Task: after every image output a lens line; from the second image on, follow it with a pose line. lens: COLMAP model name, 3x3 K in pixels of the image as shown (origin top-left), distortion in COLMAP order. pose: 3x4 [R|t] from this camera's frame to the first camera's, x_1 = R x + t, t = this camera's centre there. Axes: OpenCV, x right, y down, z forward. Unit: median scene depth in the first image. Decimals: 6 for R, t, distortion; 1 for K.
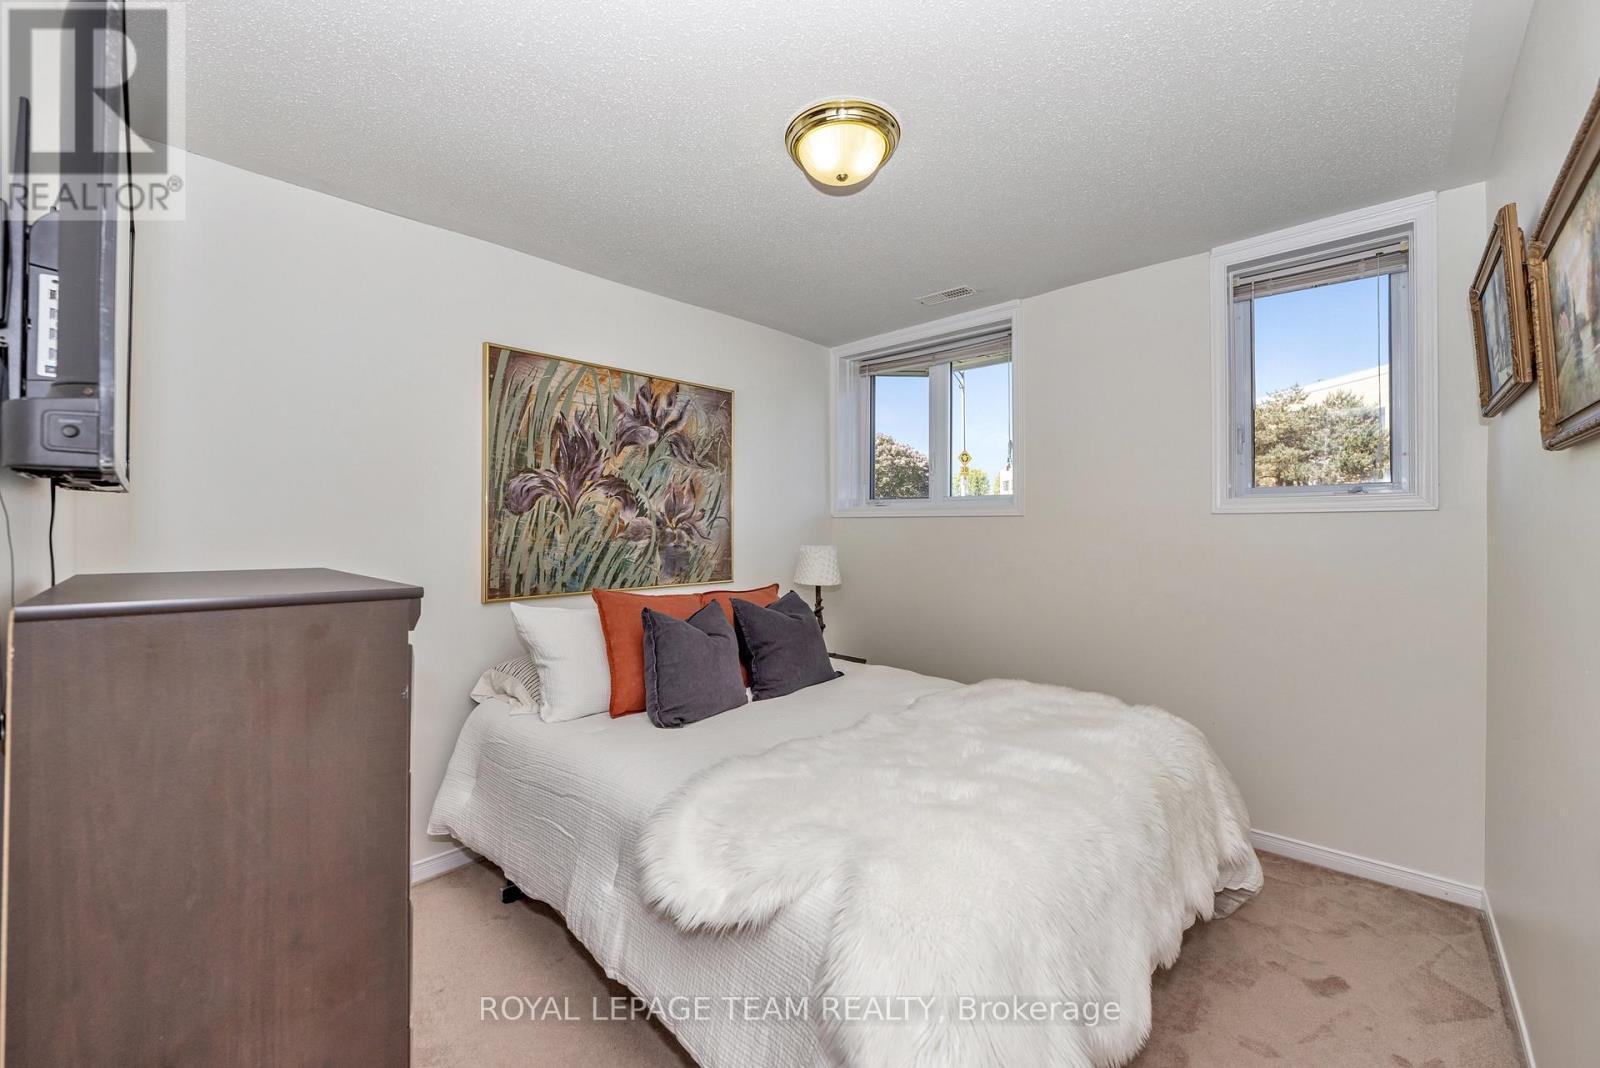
lens RADIAL K [[655.4, 0, 800.0], [0, 655.4, 534.0], [0, 0, 1]] dist [-0.000227, 0.000015]
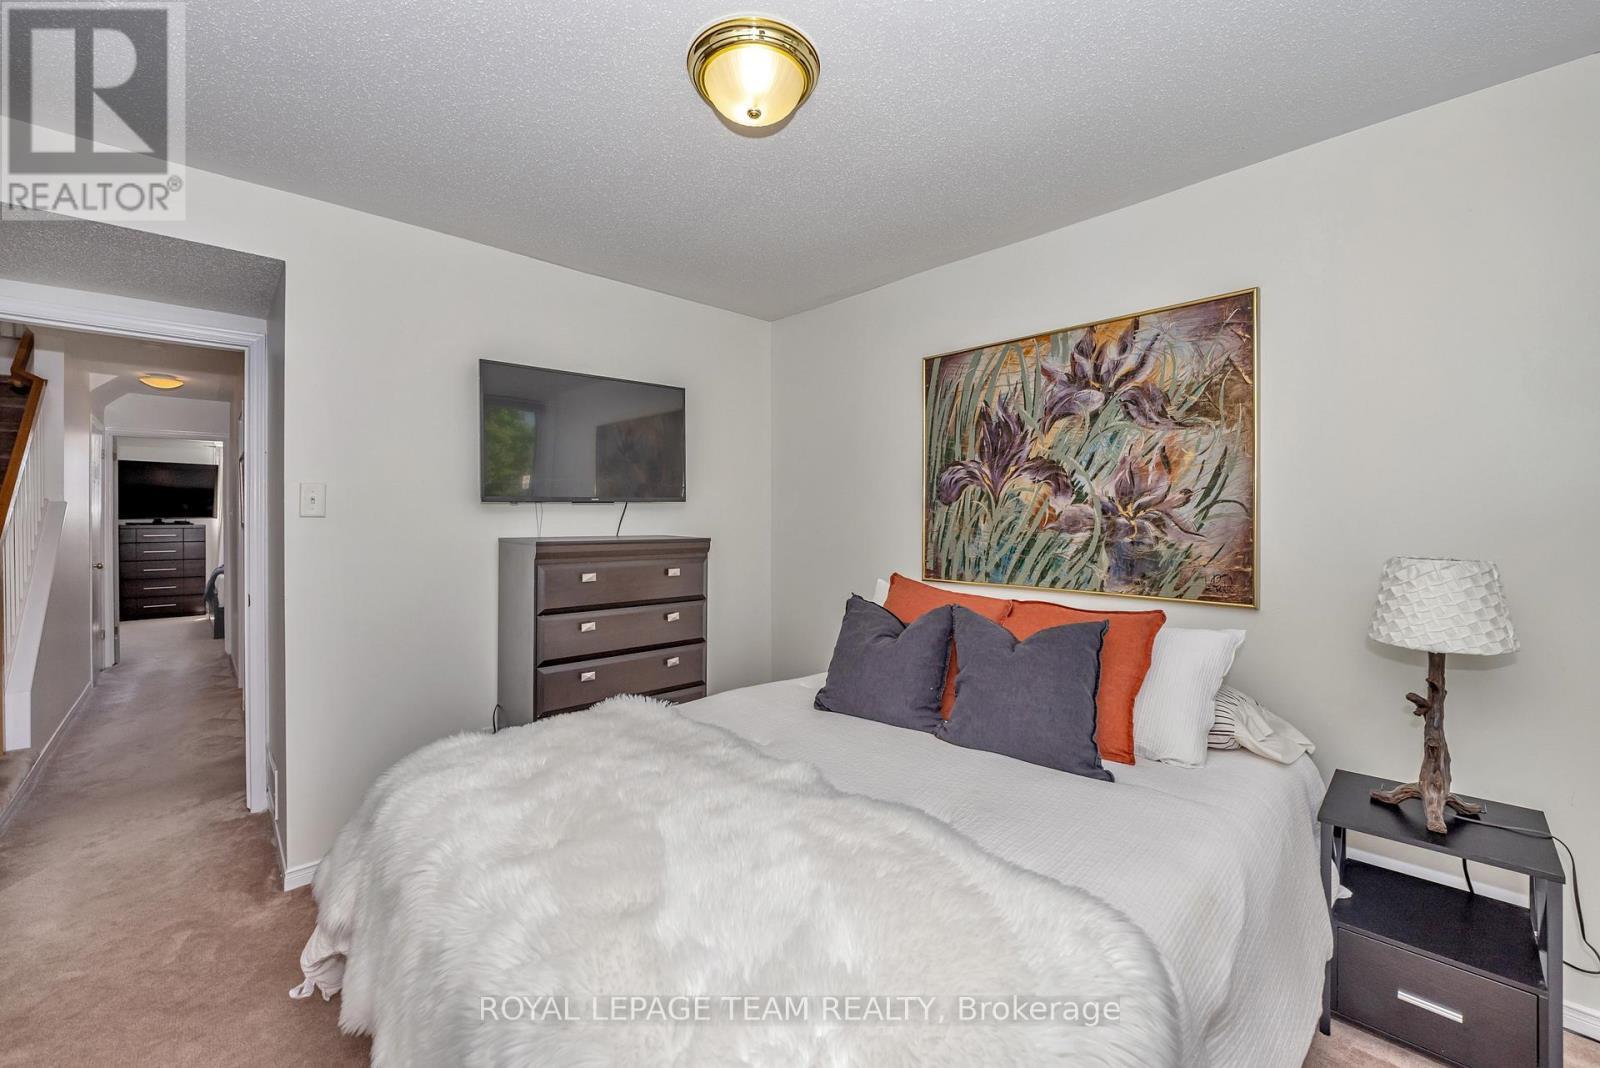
lens RADIAL K [[655.4, 0, 800.0], [0, 655.4, 534.0], [0, 0, 1]] dist [-0.000227, 0.000015]
pose [[-0.052530, 0.025433, -0.998295, 0.611274], [-0.013432, 0.999567, 0.026172, -0.005636], [0.998529, 0.014784, -0.052166, 0.732105]]
